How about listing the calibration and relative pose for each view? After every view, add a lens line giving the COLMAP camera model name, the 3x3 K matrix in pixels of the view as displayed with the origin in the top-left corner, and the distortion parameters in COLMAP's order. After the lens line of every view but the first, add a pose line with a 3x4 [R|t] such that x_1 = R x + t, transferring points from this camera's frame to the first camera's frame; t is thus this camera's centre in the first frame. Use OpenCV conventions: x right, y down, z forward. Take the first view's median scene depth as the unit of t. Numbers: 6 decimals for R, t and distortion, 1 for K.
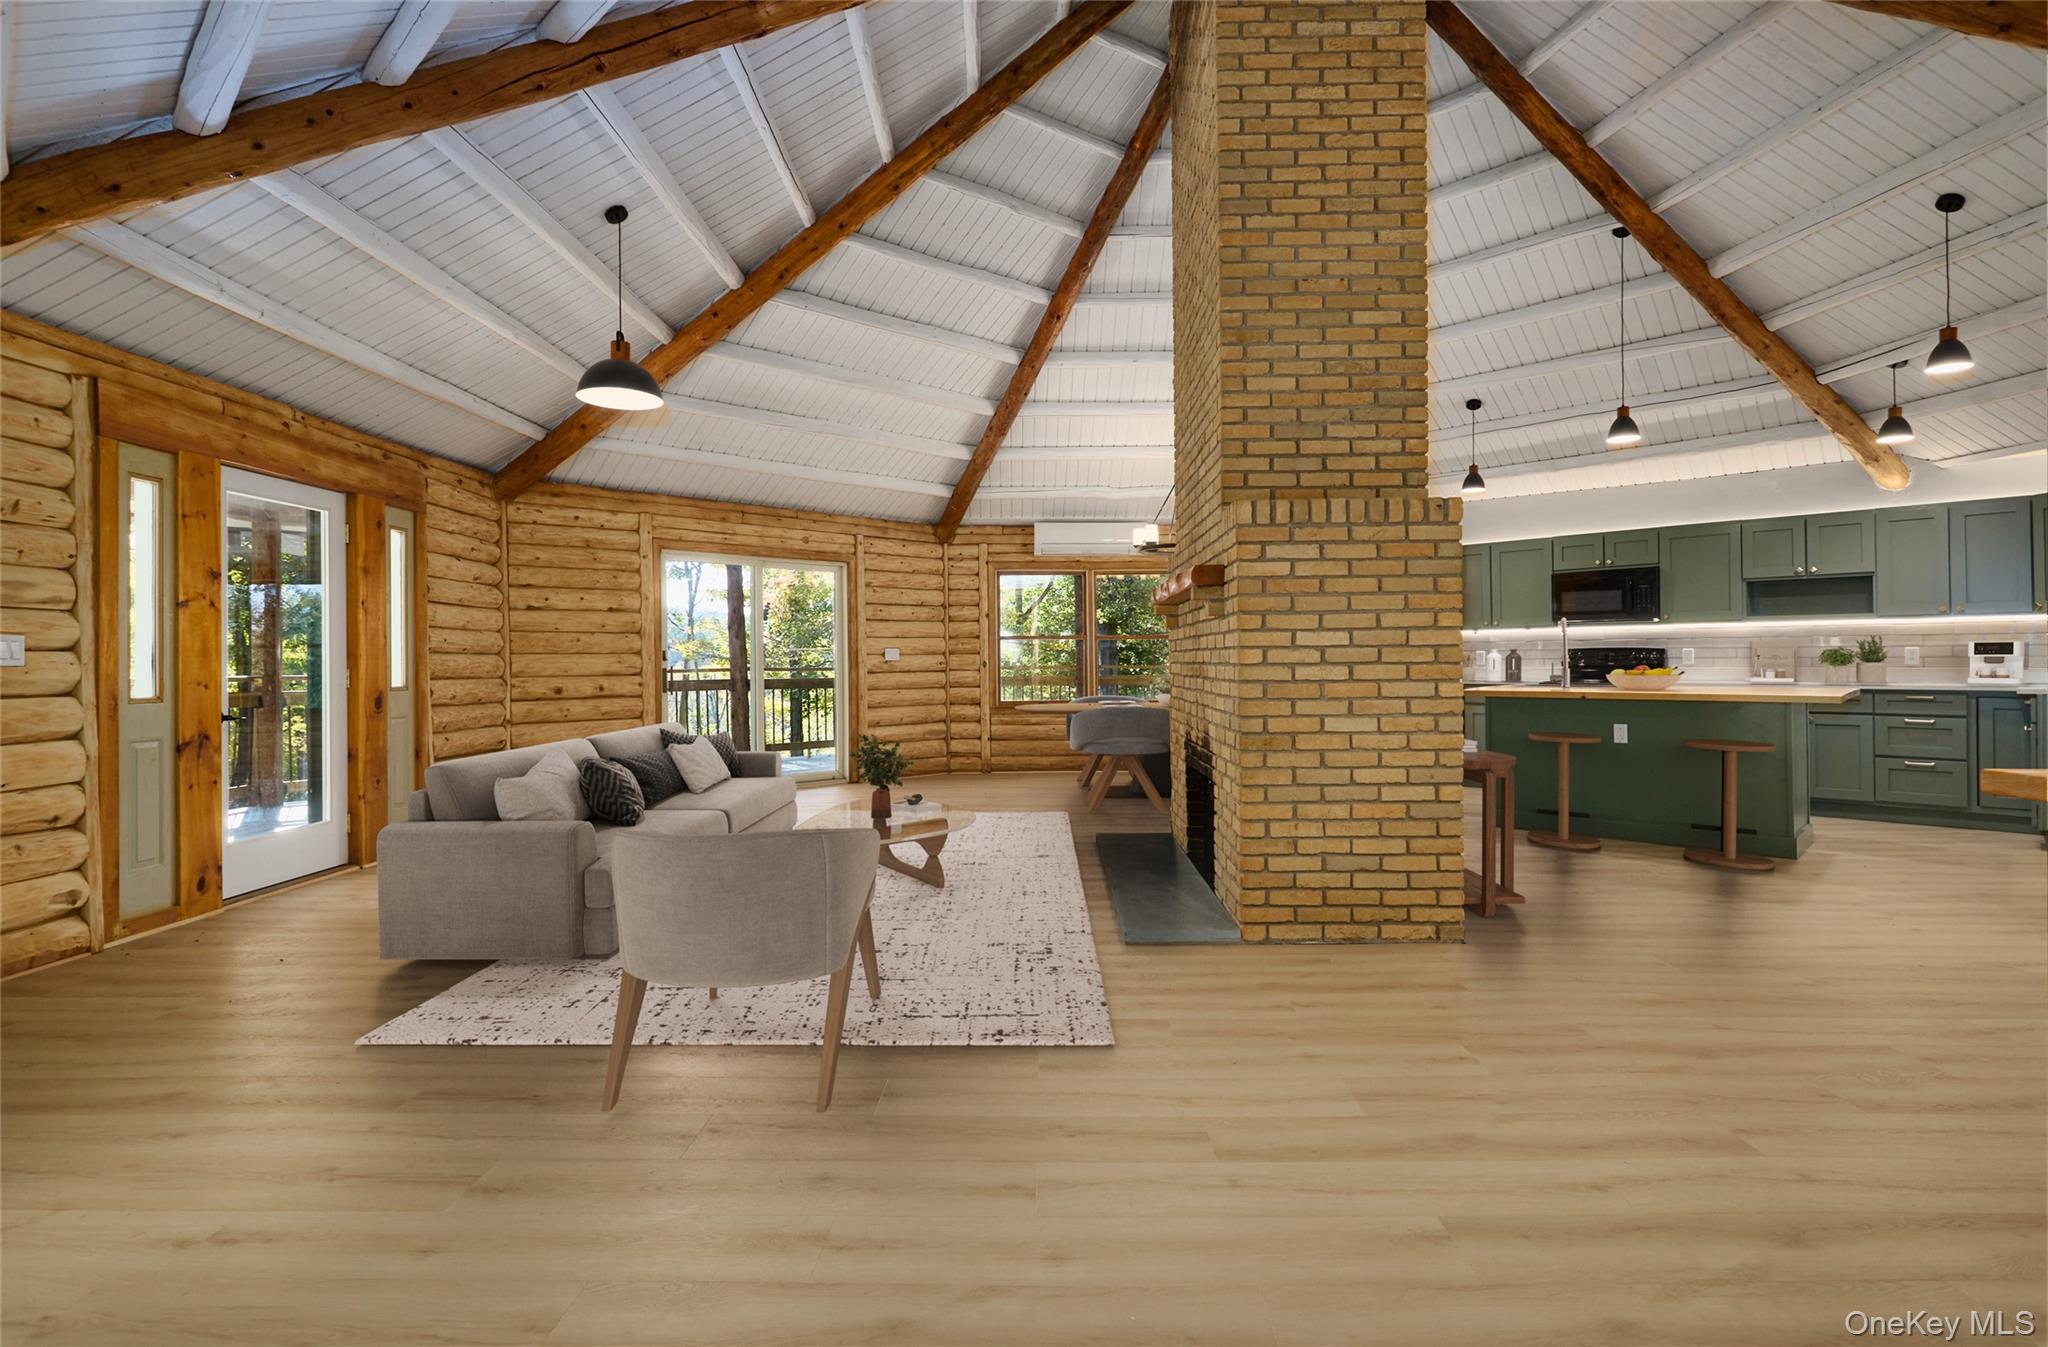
lens RADIAL K [[1013.0, 0, 1028.9], [0, 1013.0, 654.1], [0, 0, 1]] dist [0.003781, 0.000054]
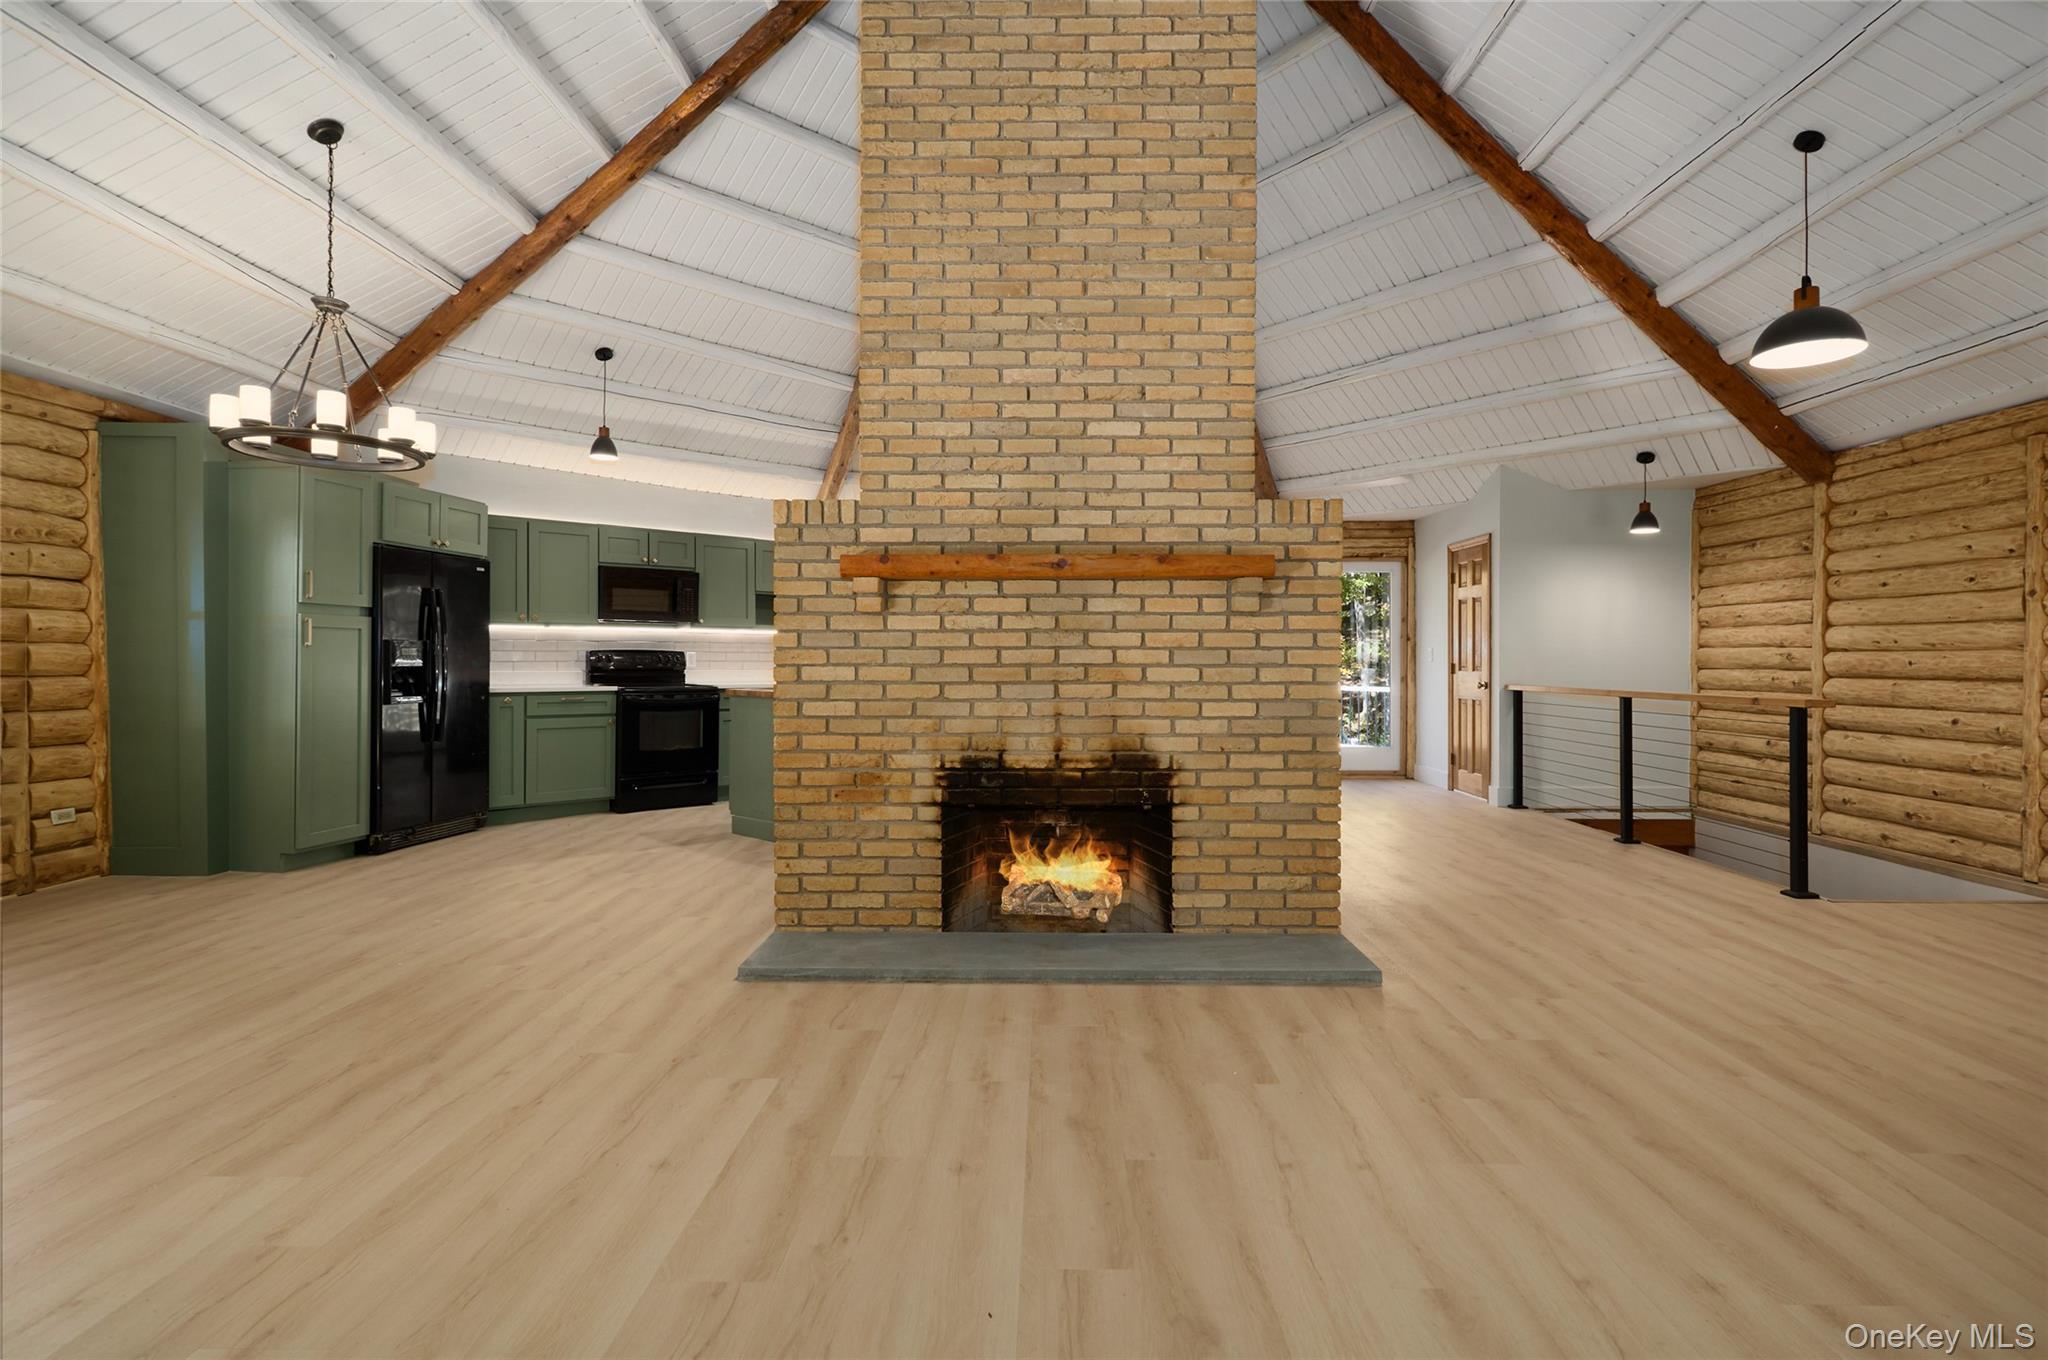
lens RADIAL K [[1006.9, 0, 1028.2], [0, 1006.9, 652.1], [0, 0, 1]] dist [0.000942, -0.000098]
pose [[-0.012636, 0.013505, 0.999829, -0.656348], [-0.007402, 0.999880, -0.013599, 0.010524], [-0.999893, -0.007573, -0.012534, 1.120827]]
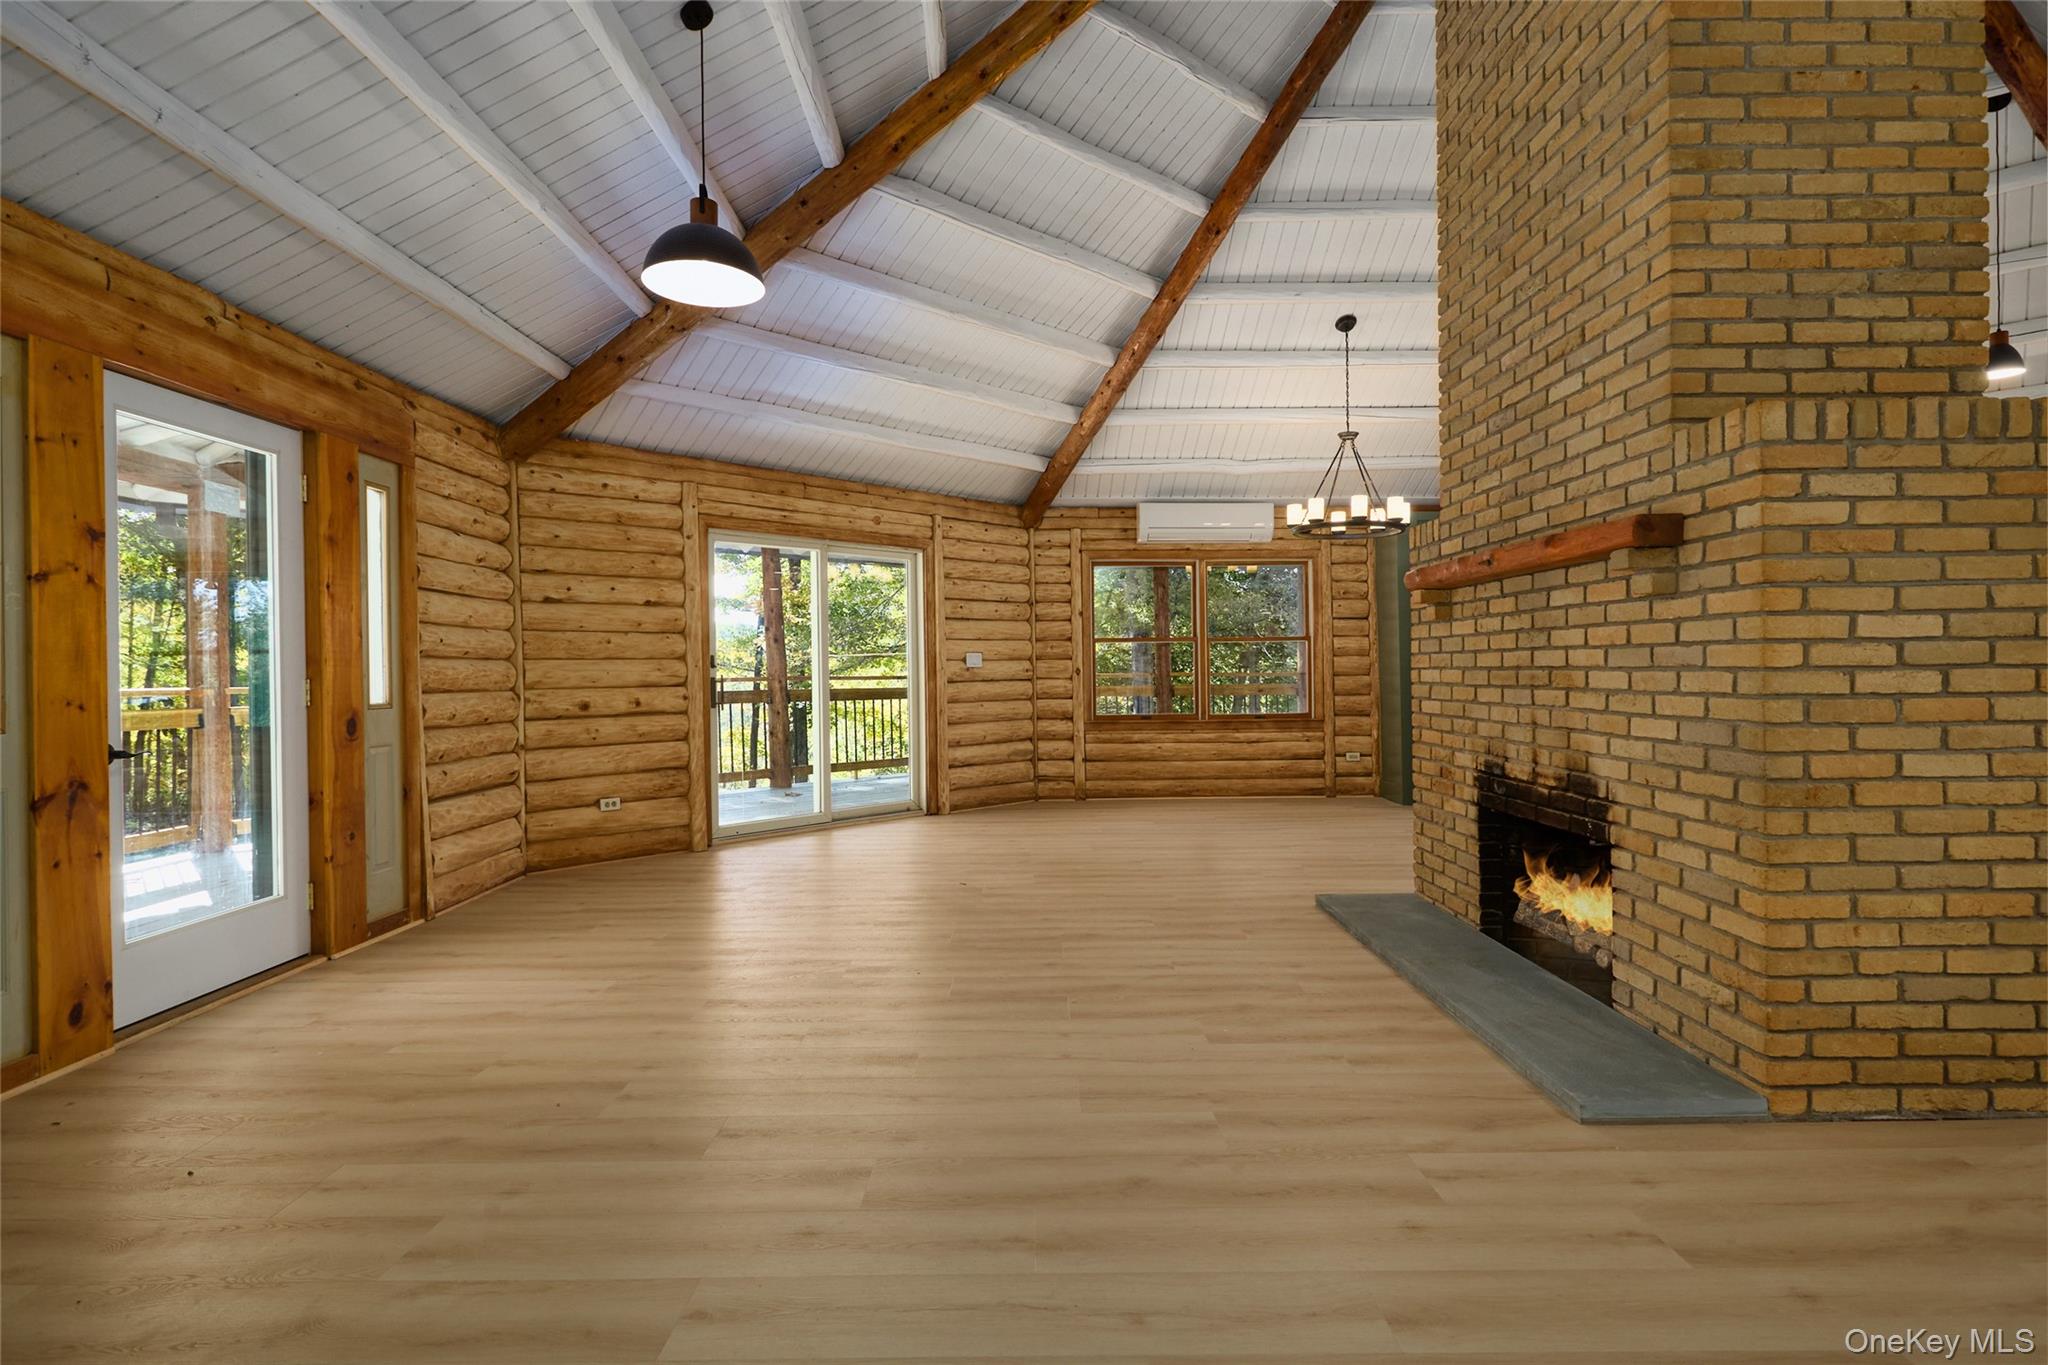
lens RADIAL K [[1030.8, 0, 1042.0], [0, 1030.8, 671.8], [0, 0, 1]] dist [0.000078, -0.000338]
pose [[0.999795, -0.002572, 0.020067, -0.189008], [0.002378, 0.999950, 0.009670, 0.003992], [-0.020091, -0.009620, 0.999752, 0.295476]]
